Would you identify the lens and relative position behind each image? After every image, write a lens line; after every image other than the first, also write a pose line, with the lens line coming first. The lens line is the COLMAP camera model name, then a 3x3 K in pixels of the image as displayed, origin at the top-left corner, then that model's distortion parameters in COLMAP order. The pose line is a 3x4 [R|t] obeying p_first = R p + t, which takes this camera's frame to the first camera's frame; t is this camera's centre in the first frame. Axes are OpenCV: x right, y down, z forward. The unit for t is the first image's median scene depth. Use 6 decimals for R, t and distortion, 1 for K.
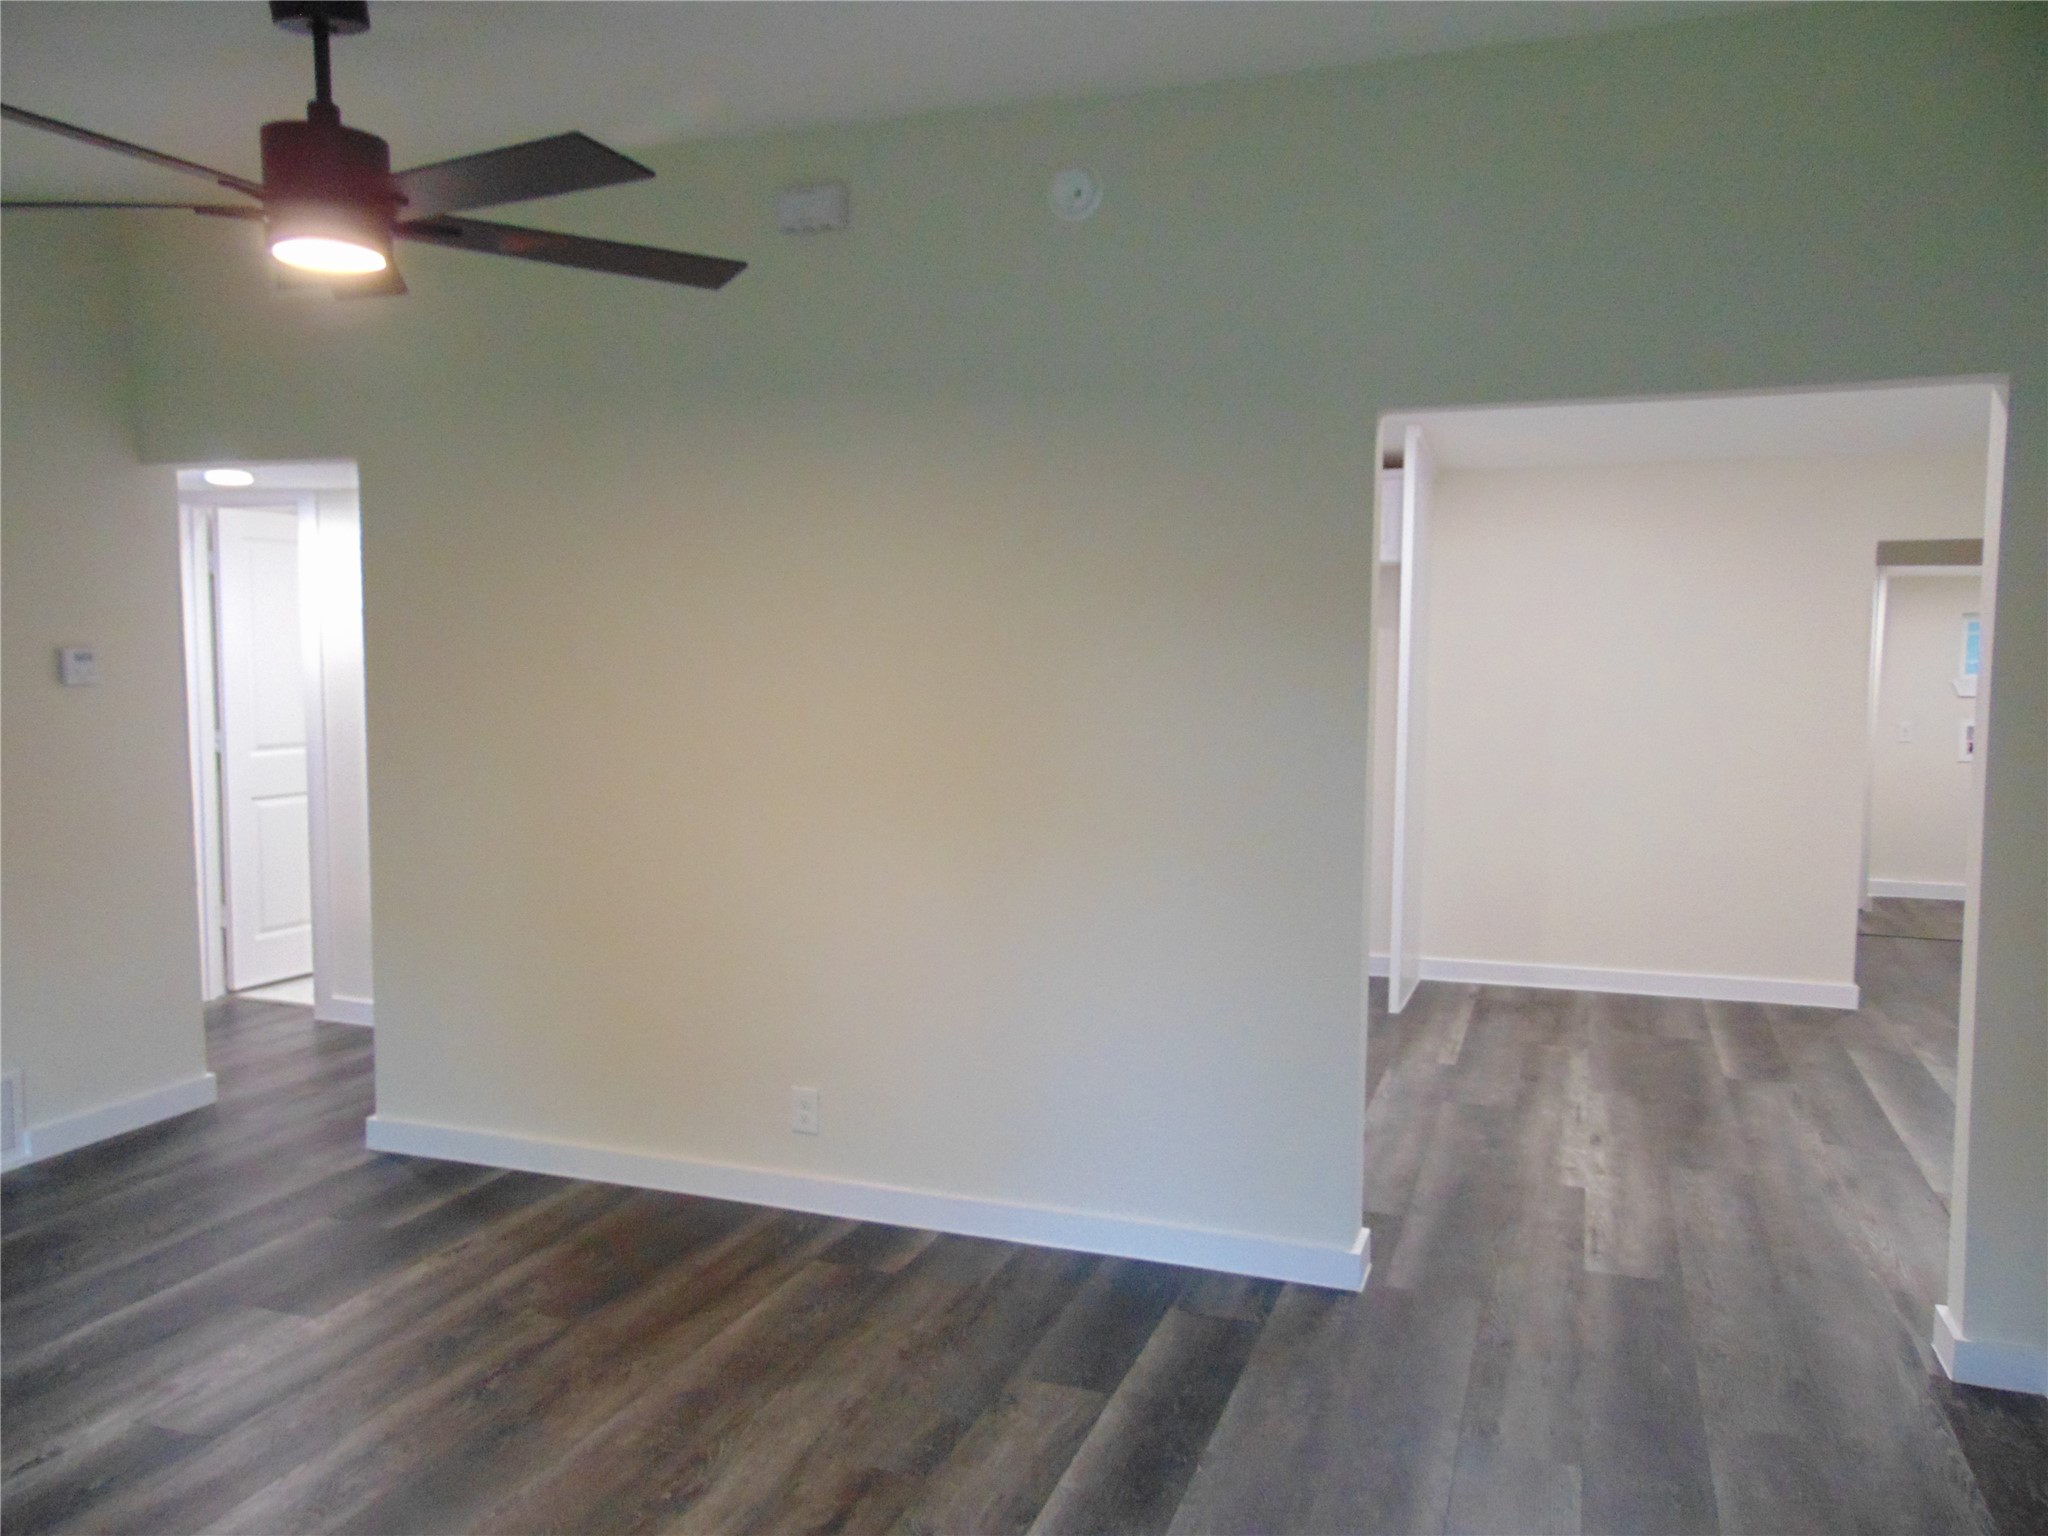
lens RADIAL K [[1545.4, 0, 1021.0], [0, 1545.4, 770.8], [0, 0, 1]] dist [-0.035487, 0.086368]
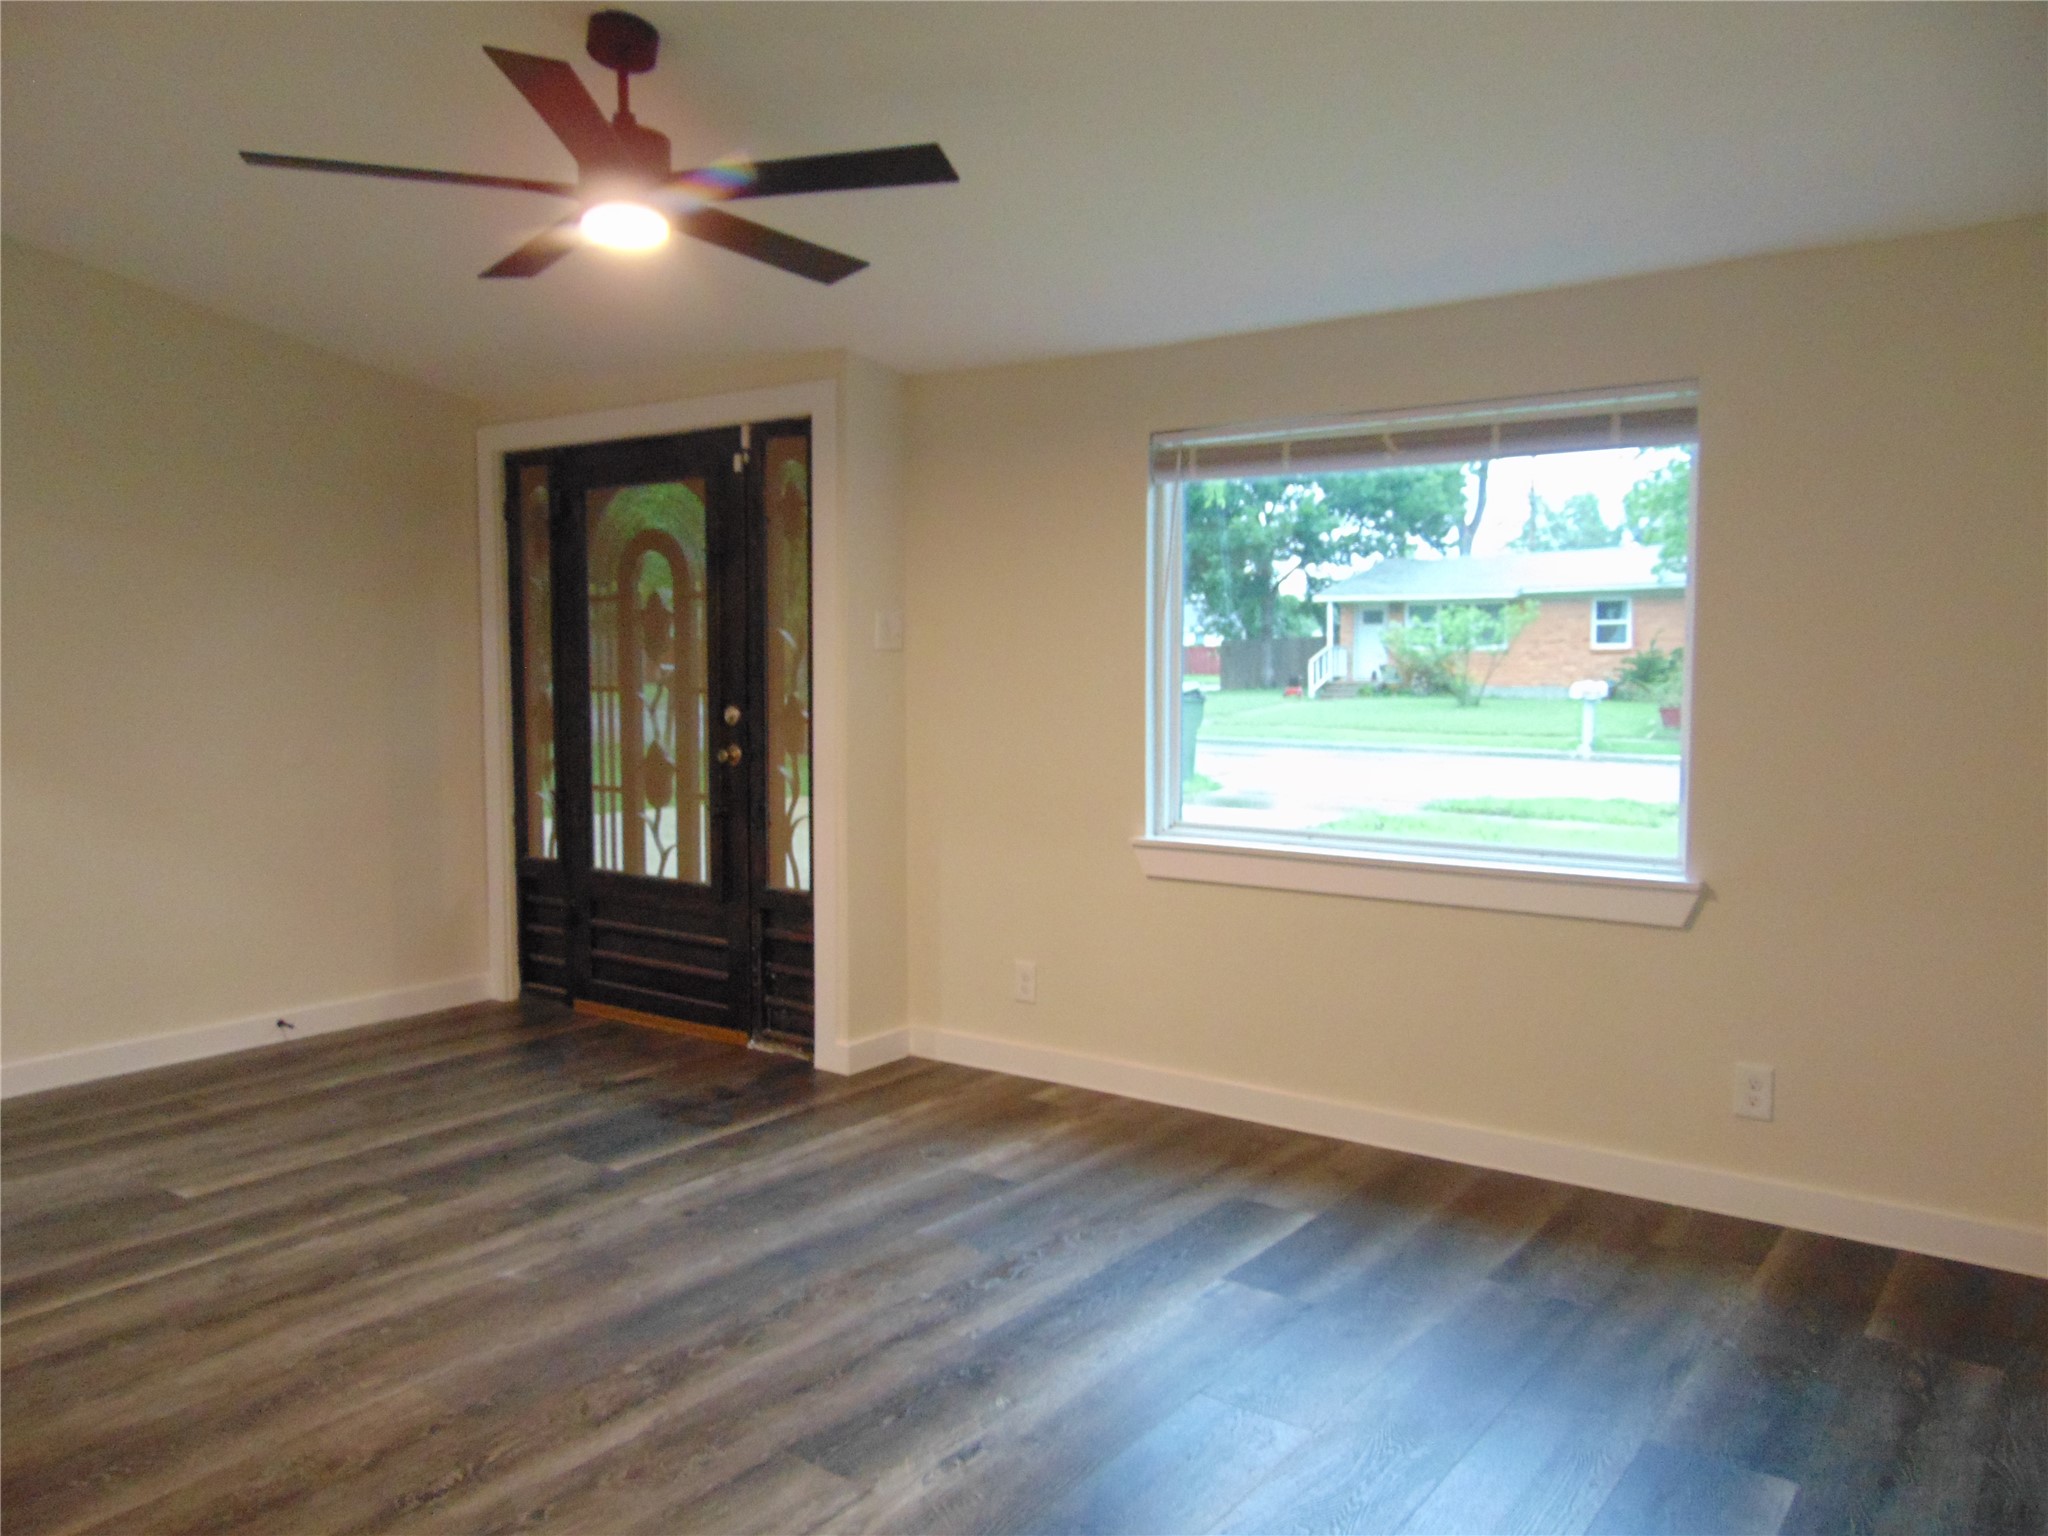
lens RADIAL K [[1545.4, 0, 1021.0], [0, 1545.4, 770.8], [0, 0, 1]] dist [-0.035487, 0.086368]
pose [[-0.959438, -0.030322, 0.280286, -0.659461], [0.014066, 0.987812, 0.155012, -0.045106], [-0.281570, 0.152667, -0.947318, 1.288251]]
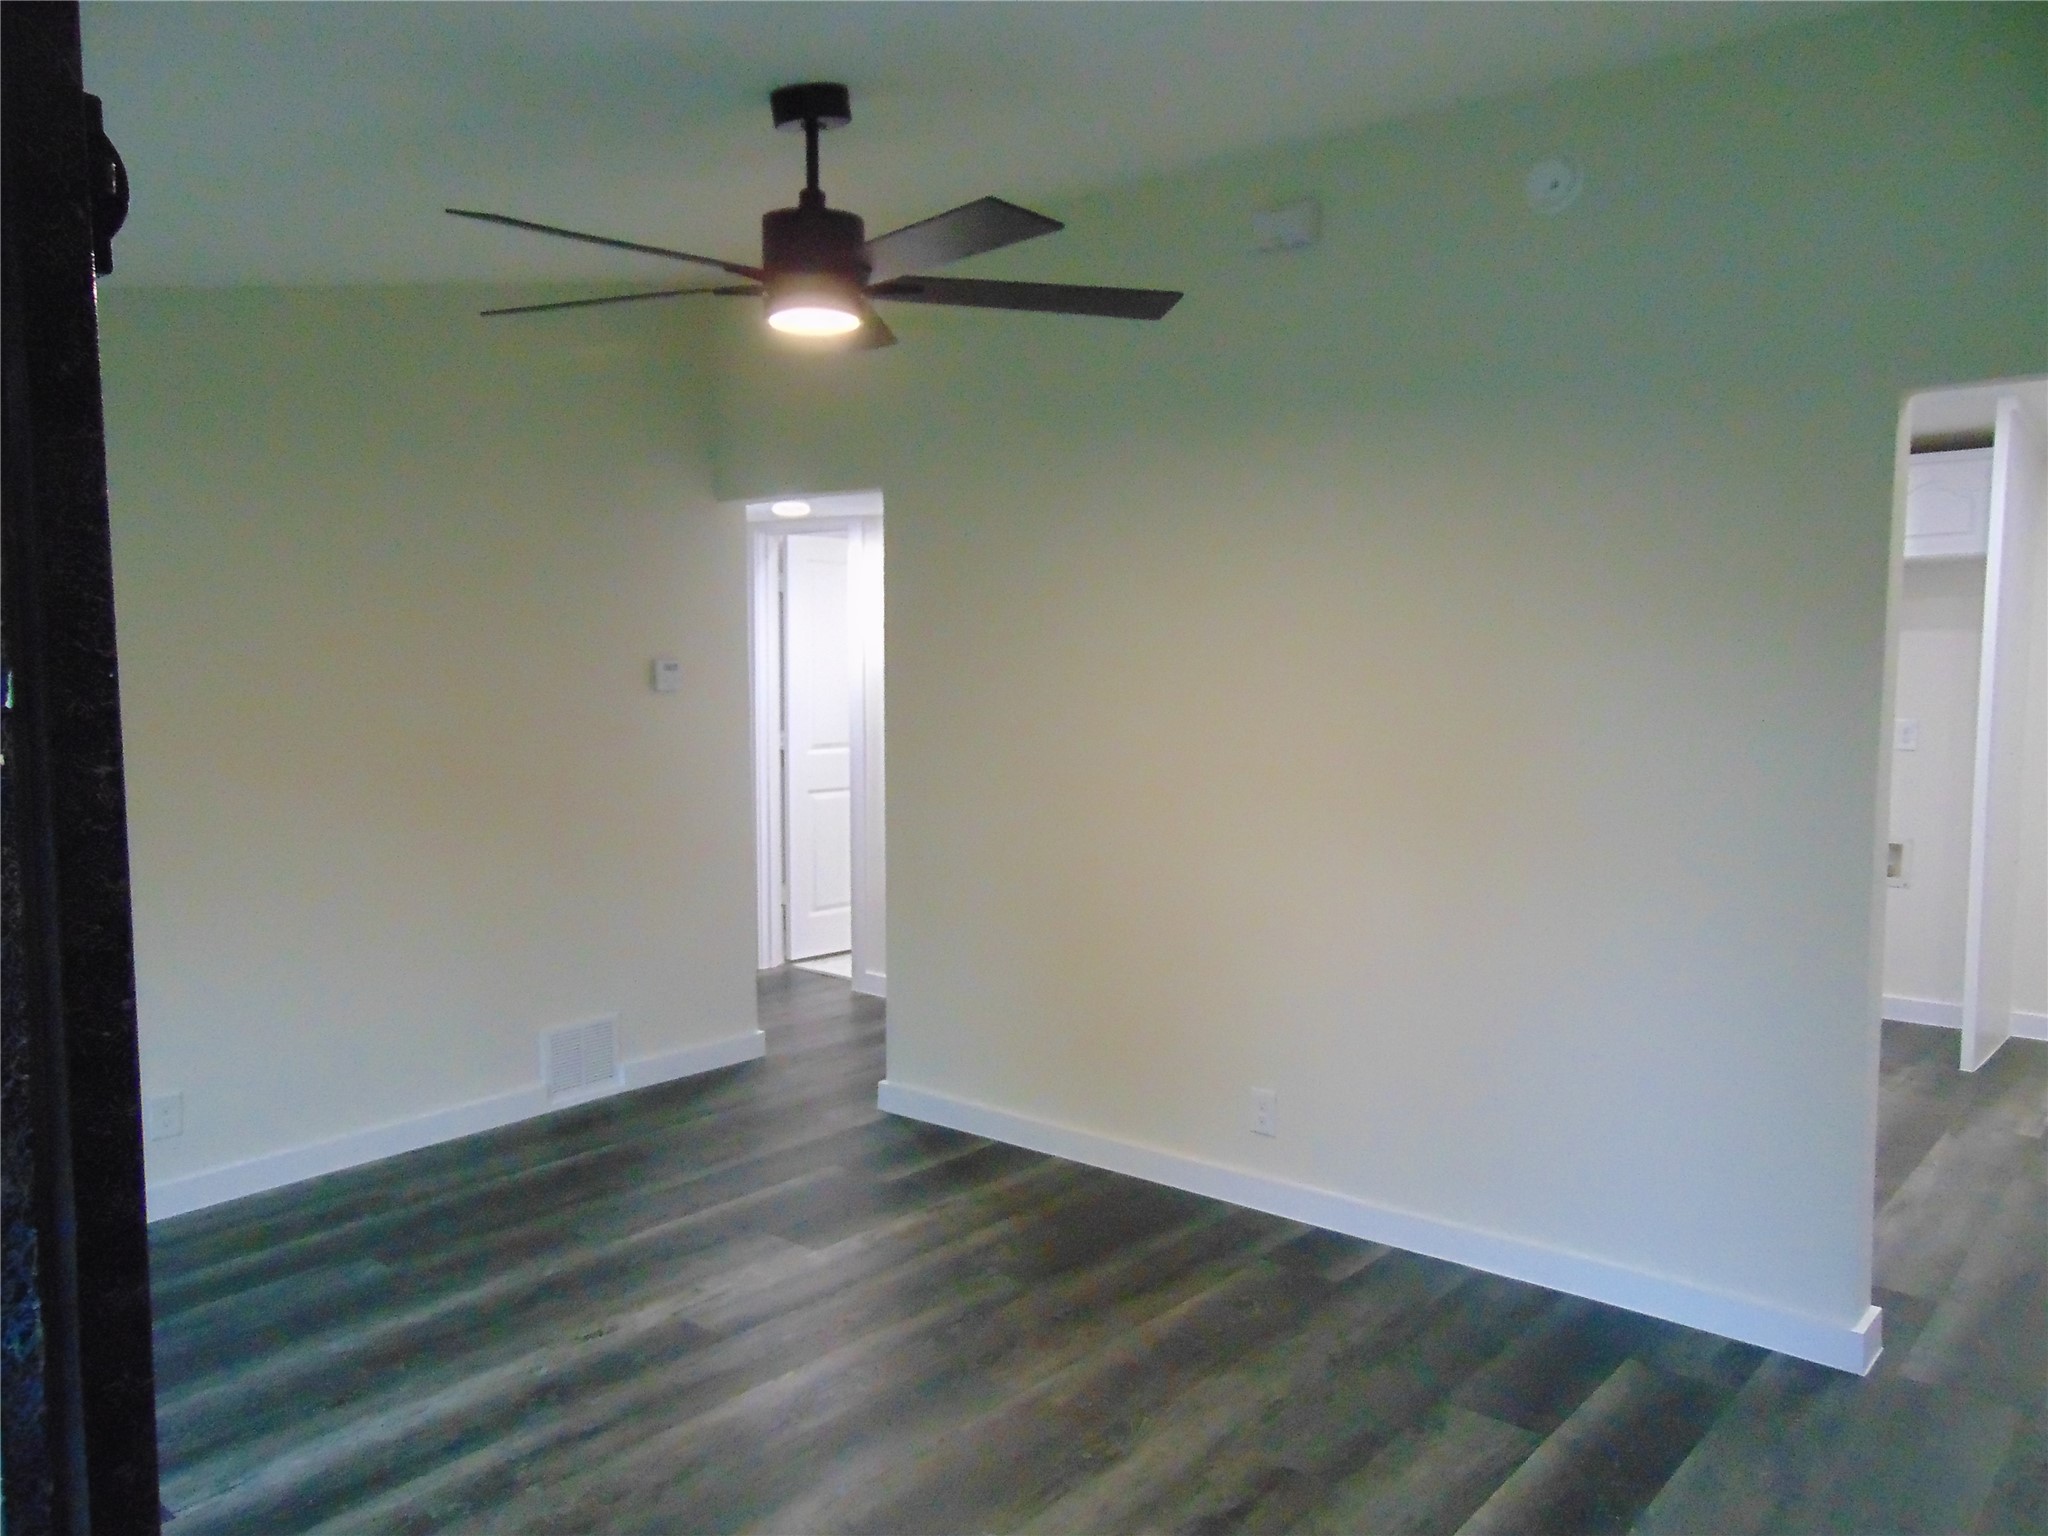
lens RADIAL K [[1545.4, 0, 1021.0], [0, 1545.4, 770.8], [0, 0, 1]] dist [-0.035487, 0.086368]
pose [[0.938203, 0.021604, -0.345412, 0.059899], [-0.022863, 0.999739, 0.000430, -0.001804], [0.345331, 0.007493, 0.938451, -0.013053]]
